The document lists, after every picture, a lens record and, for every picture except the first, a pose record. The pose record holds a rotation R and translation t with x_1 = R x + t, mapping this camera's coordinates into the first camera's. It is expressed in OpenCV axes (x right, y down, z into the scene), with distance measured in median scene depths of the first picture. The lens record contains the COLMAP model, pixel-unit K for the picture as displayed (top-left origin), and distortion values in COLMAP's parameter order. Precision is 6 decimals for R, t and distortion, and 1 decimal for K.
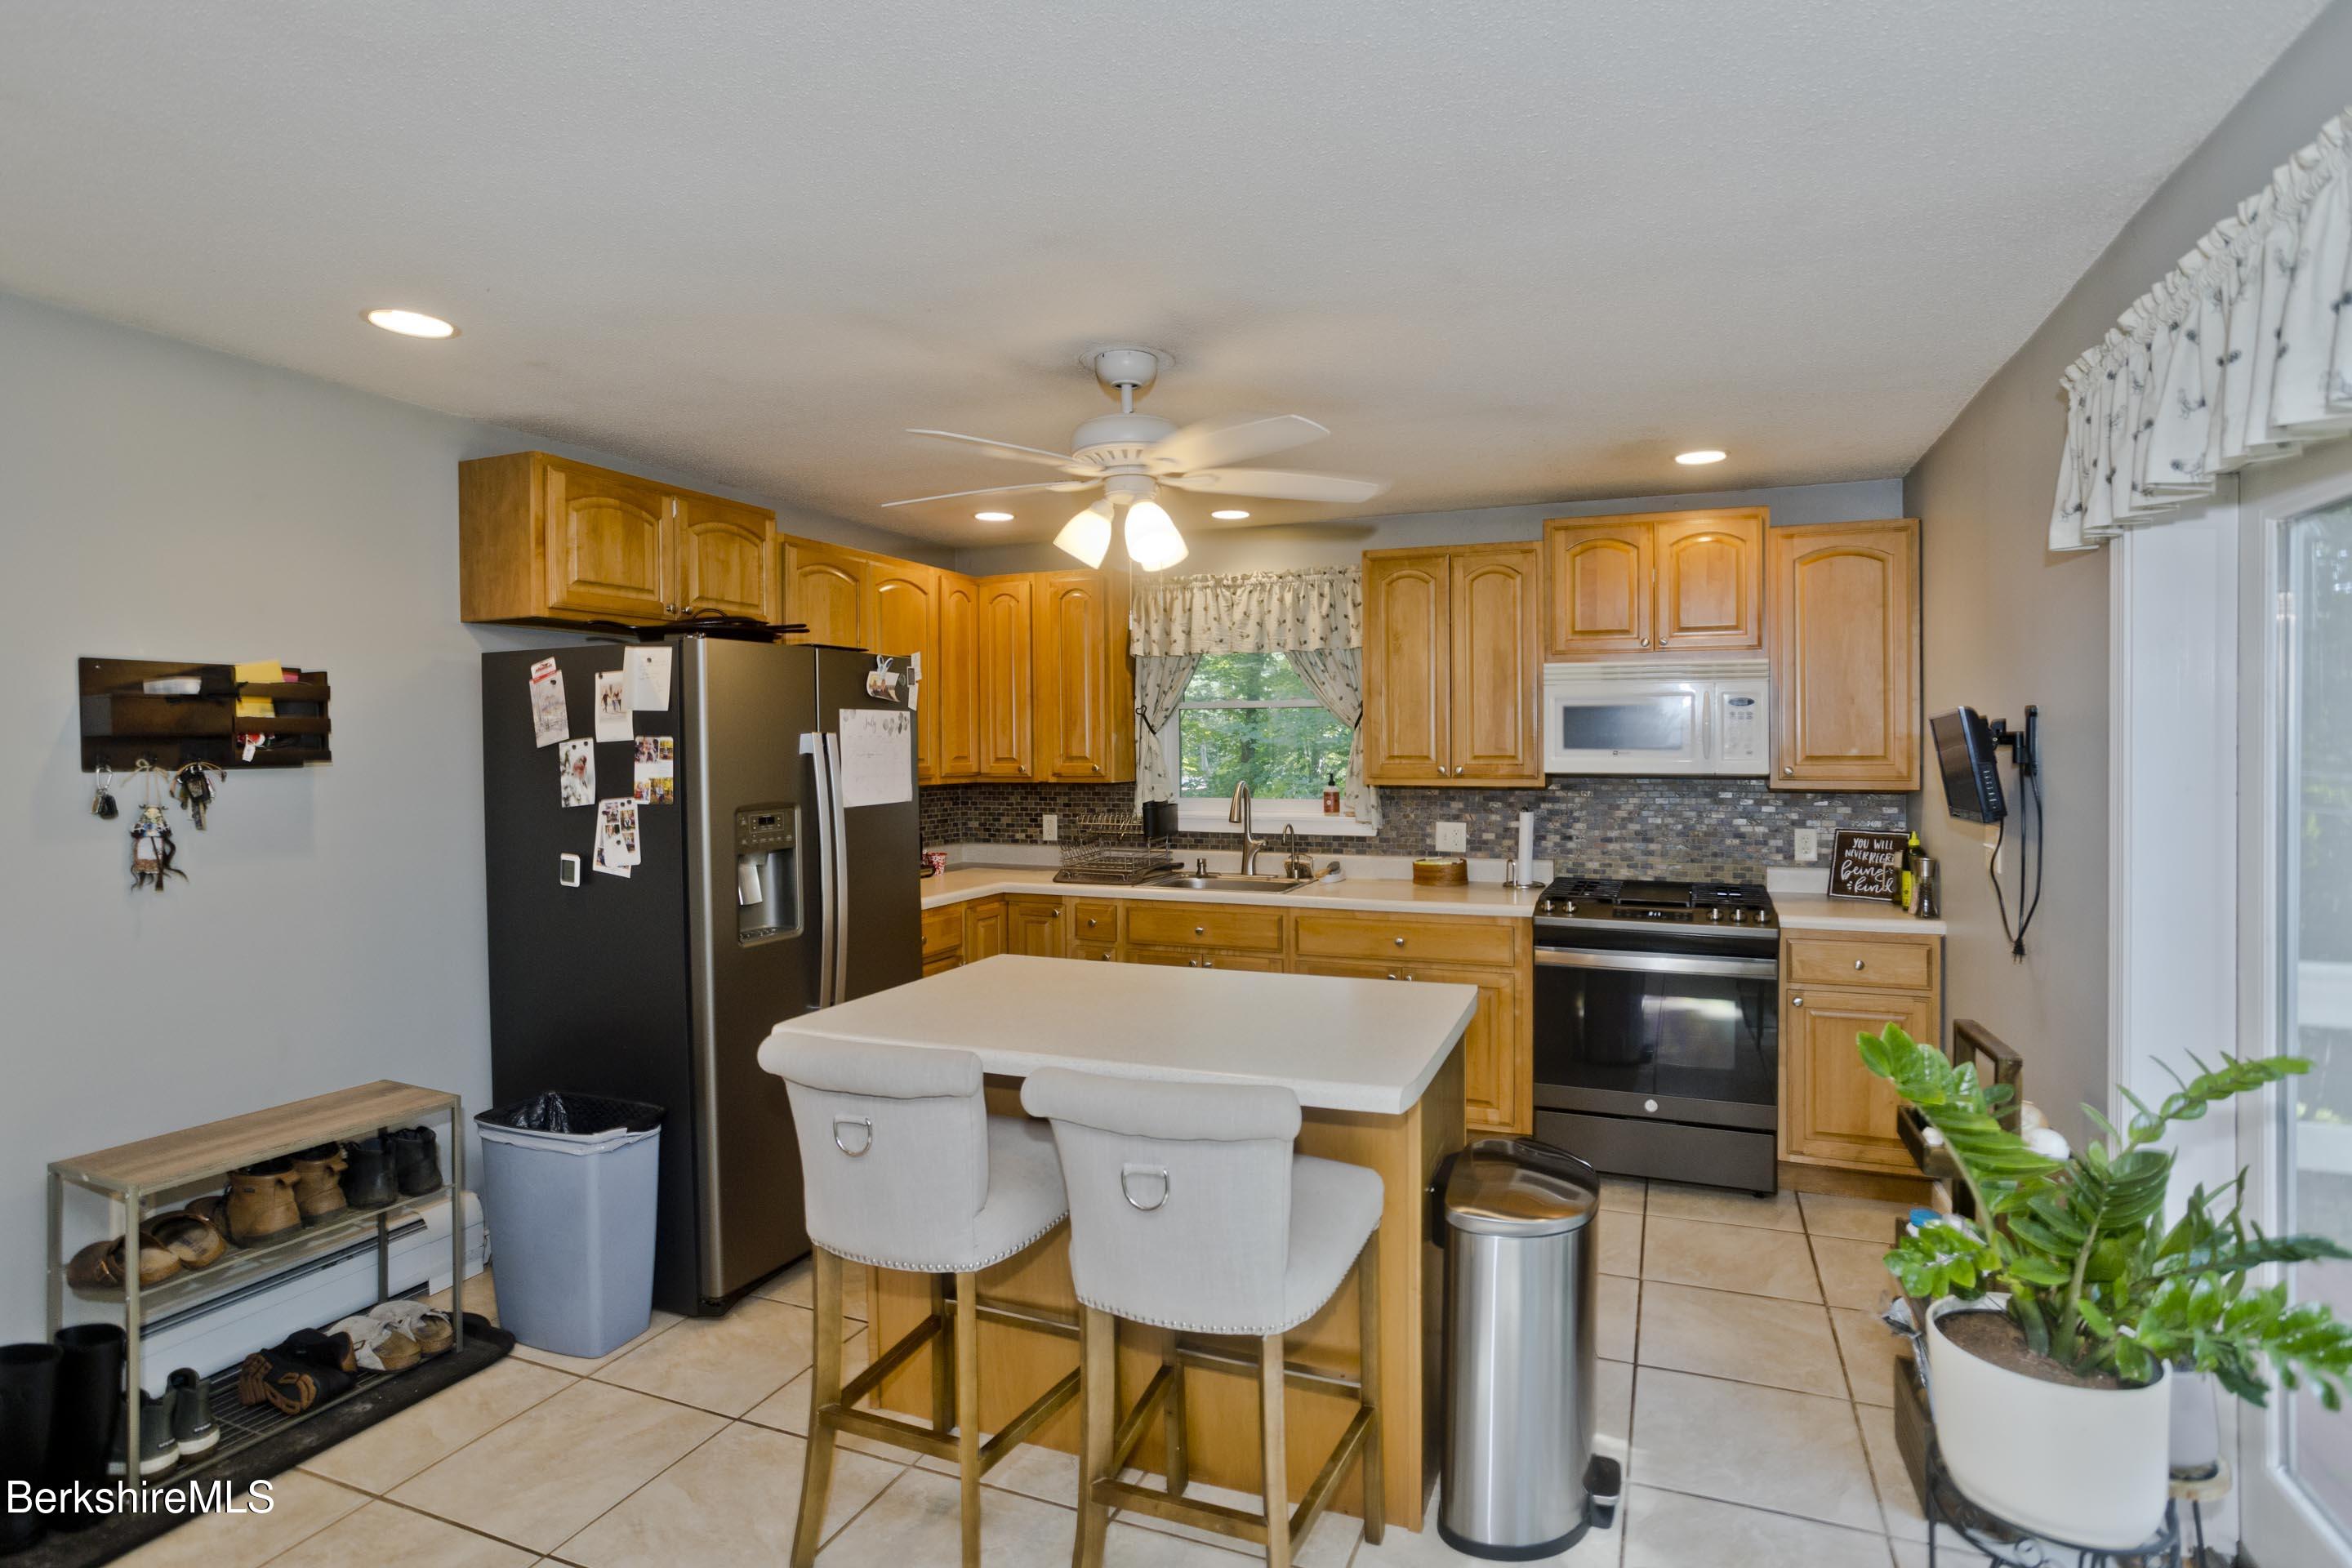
lens RADIAL K [[1147.1, 0, 1178.4], [0, 1147.1, 768.6], [0, 0, 1]] dist [-0.018033, -0.000036]
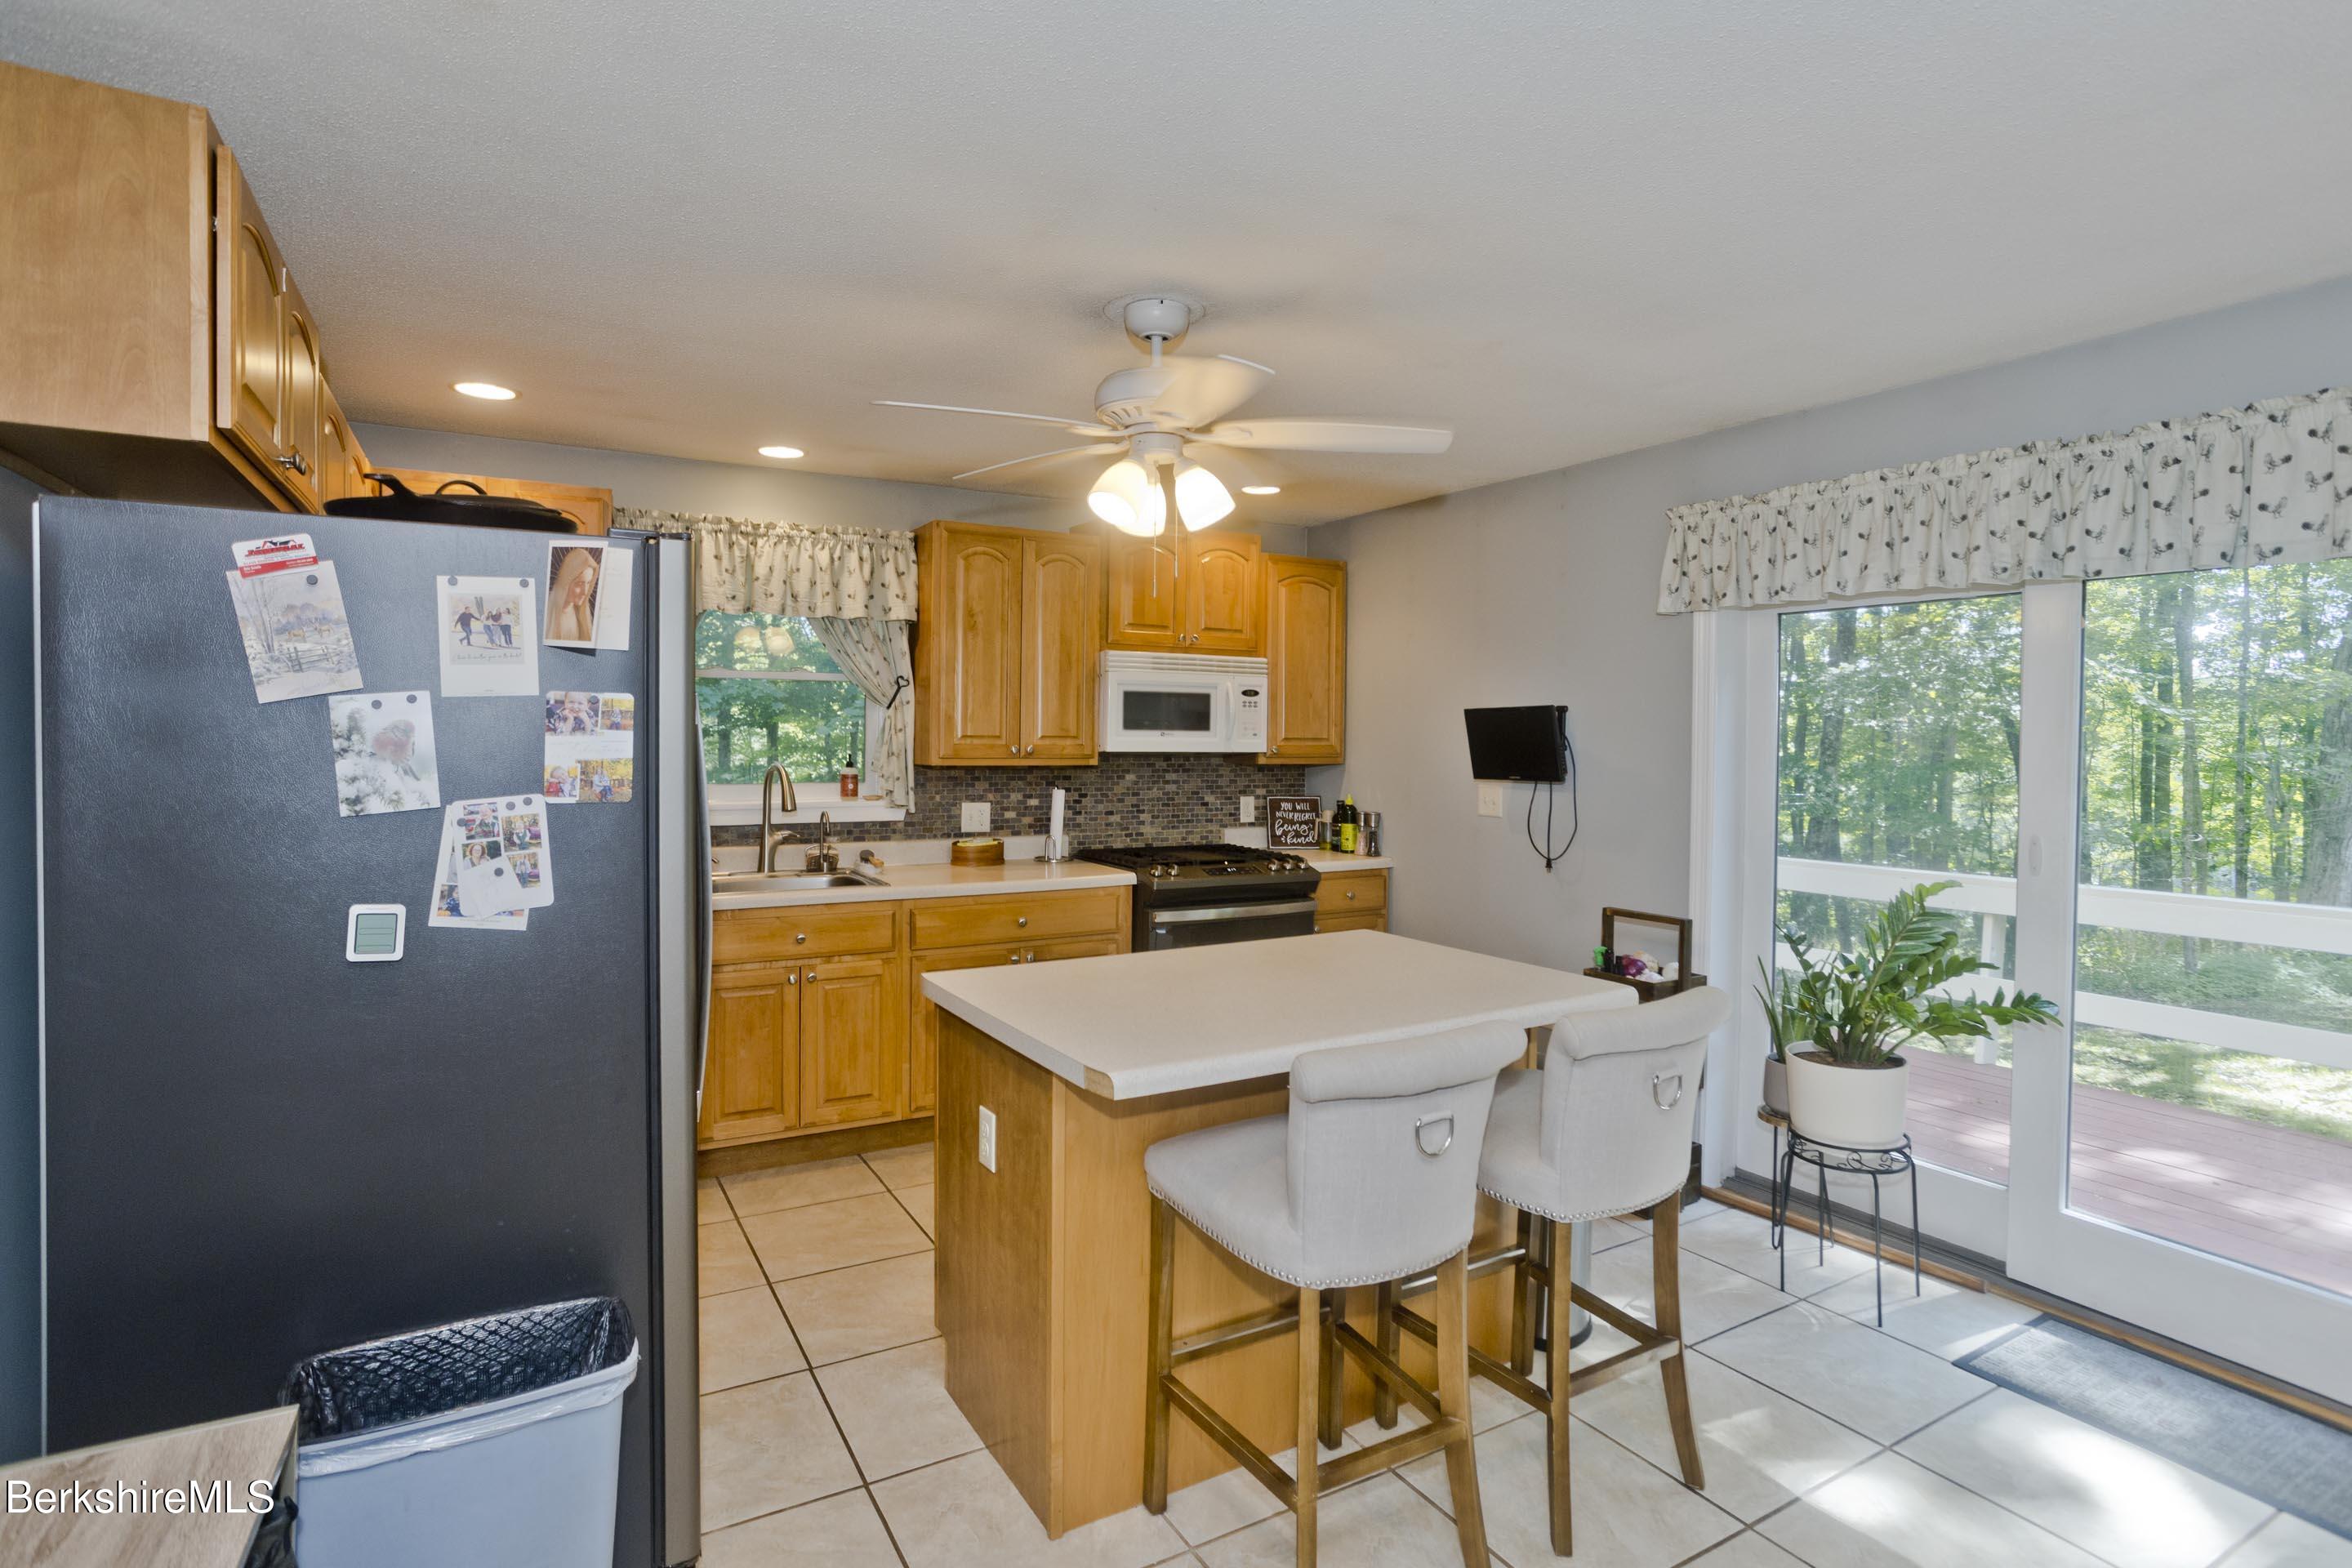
lens RADIAL K [[1176.5, 0, 1175.4], [0, 1176.5, 745.7], [0, 0, 1]] dist [-0.026798, 0.000348]
pose [[0.626591, 0.002290, 0.779345, -0.598366], [0.002360, 0.999986, -0.004836, 0.003471], [-0.779345, 0.004869, 0.626576, 0.295503]]
